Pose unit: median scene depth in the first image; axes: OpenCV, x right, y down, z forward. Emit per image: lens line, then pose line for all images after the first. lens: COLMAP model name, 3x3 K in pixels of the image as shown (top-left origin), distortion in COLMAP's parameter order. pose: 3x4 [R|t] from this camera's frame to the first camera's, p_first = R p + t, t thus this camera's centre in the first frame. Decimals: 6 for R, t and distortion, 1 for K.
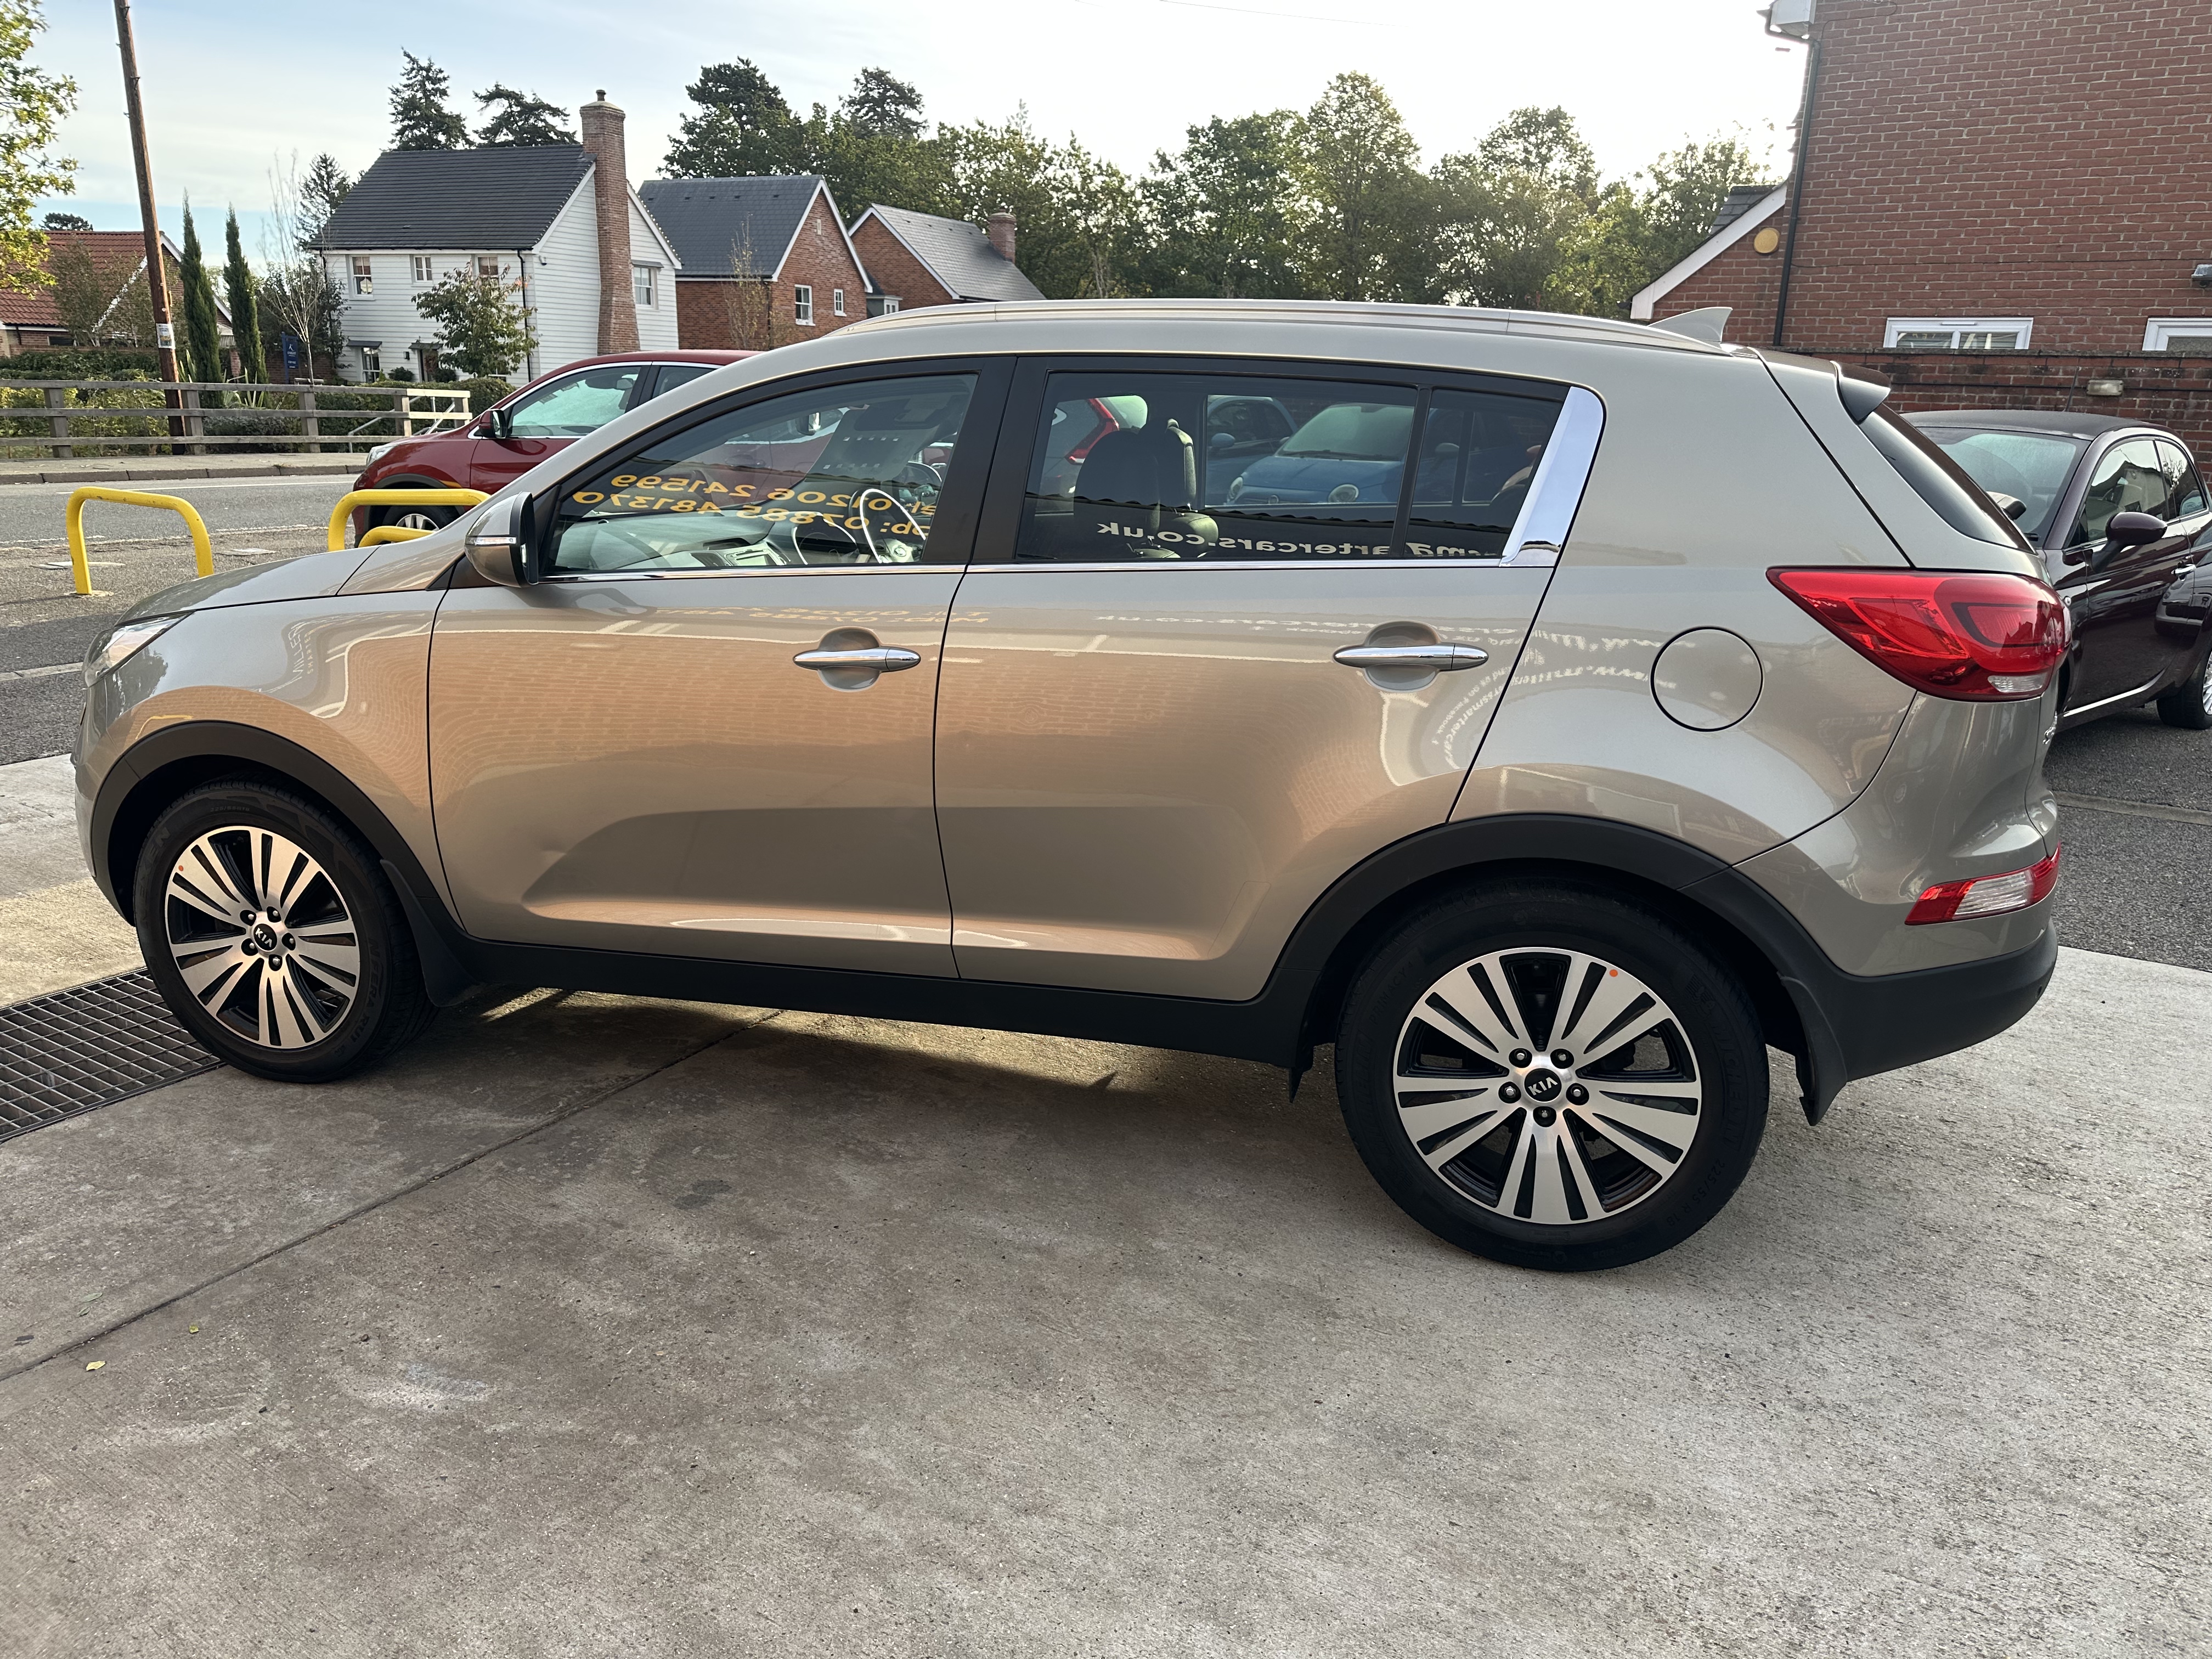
lens RADIAL K [[1555.7, 0, 1116.3], [0, 1555.7, 830.3], [0, 0, 1]] dist [0.019797, -0.025366]
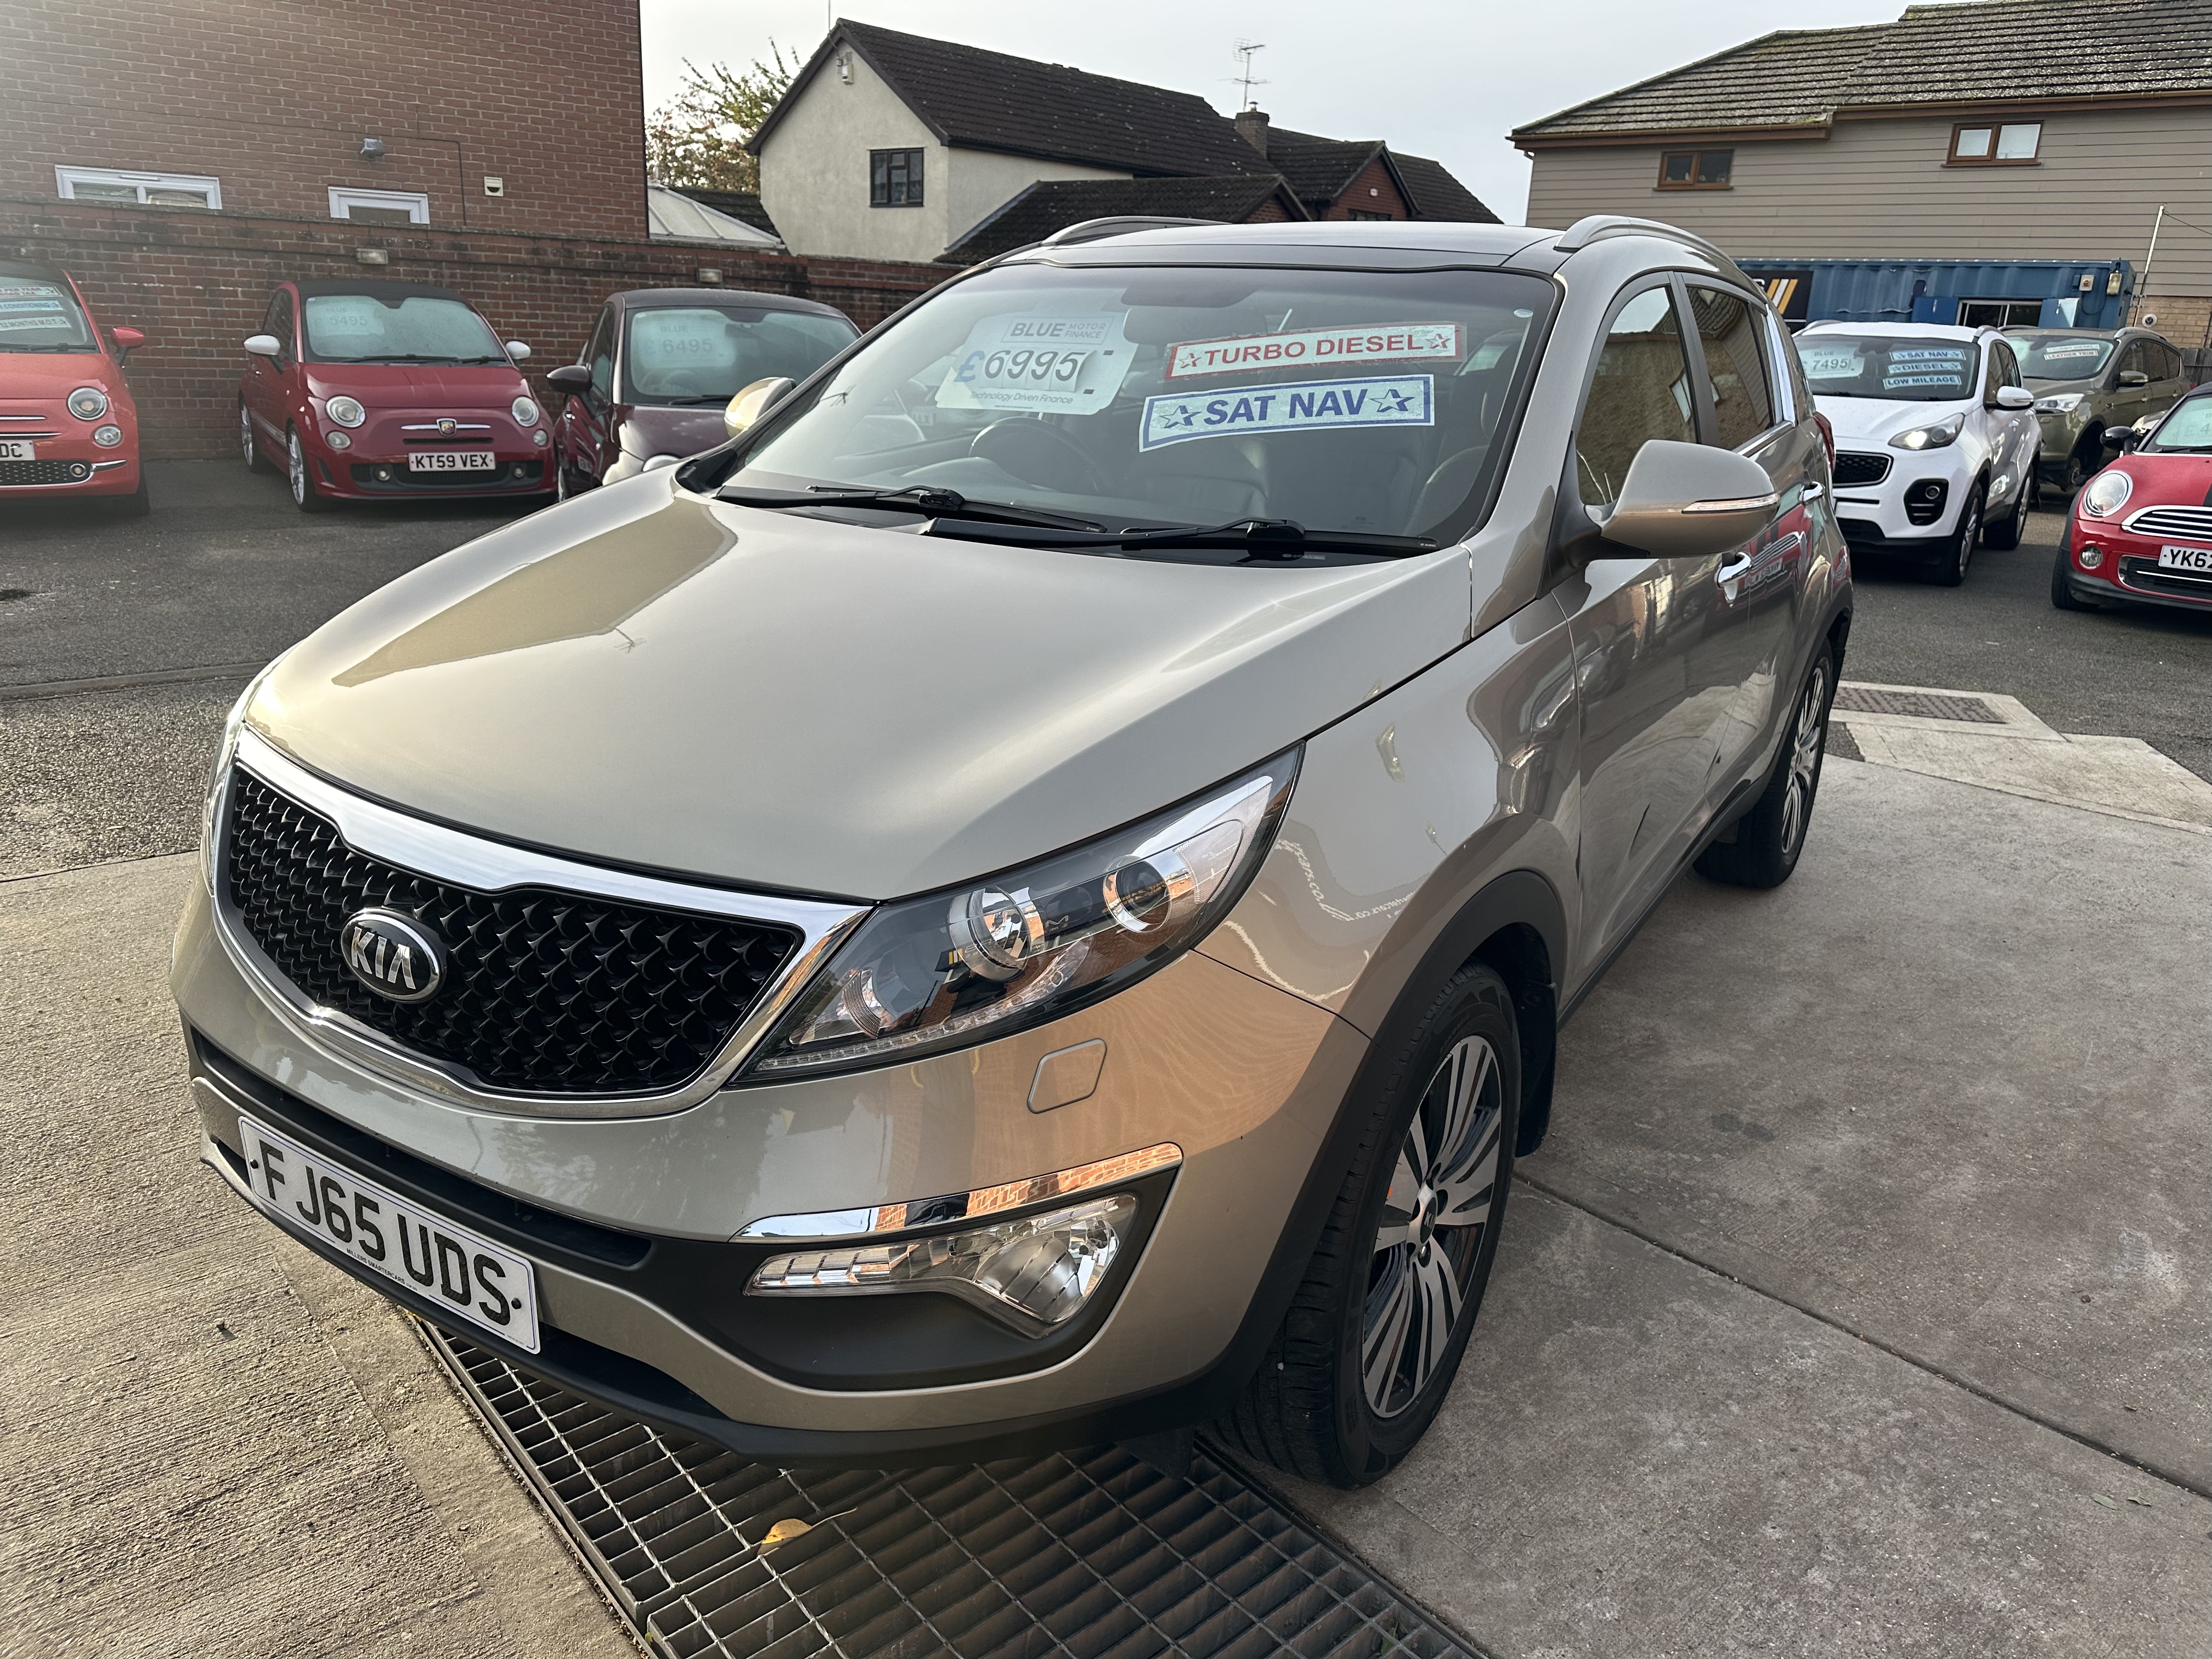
lens RADIAL K [[1550.3, 0, 1128.9], [0, 1550.3, 815.2], [0, 0, 1]] dist [0.006924, -0.008552]
pose [[0.283610, -0.303200, 0.909744, -0.079028], [0.230087, 0.942501, 0.242388, -0.018551], [-0.930927, 0.140577, 0.337065, 0.064630]]
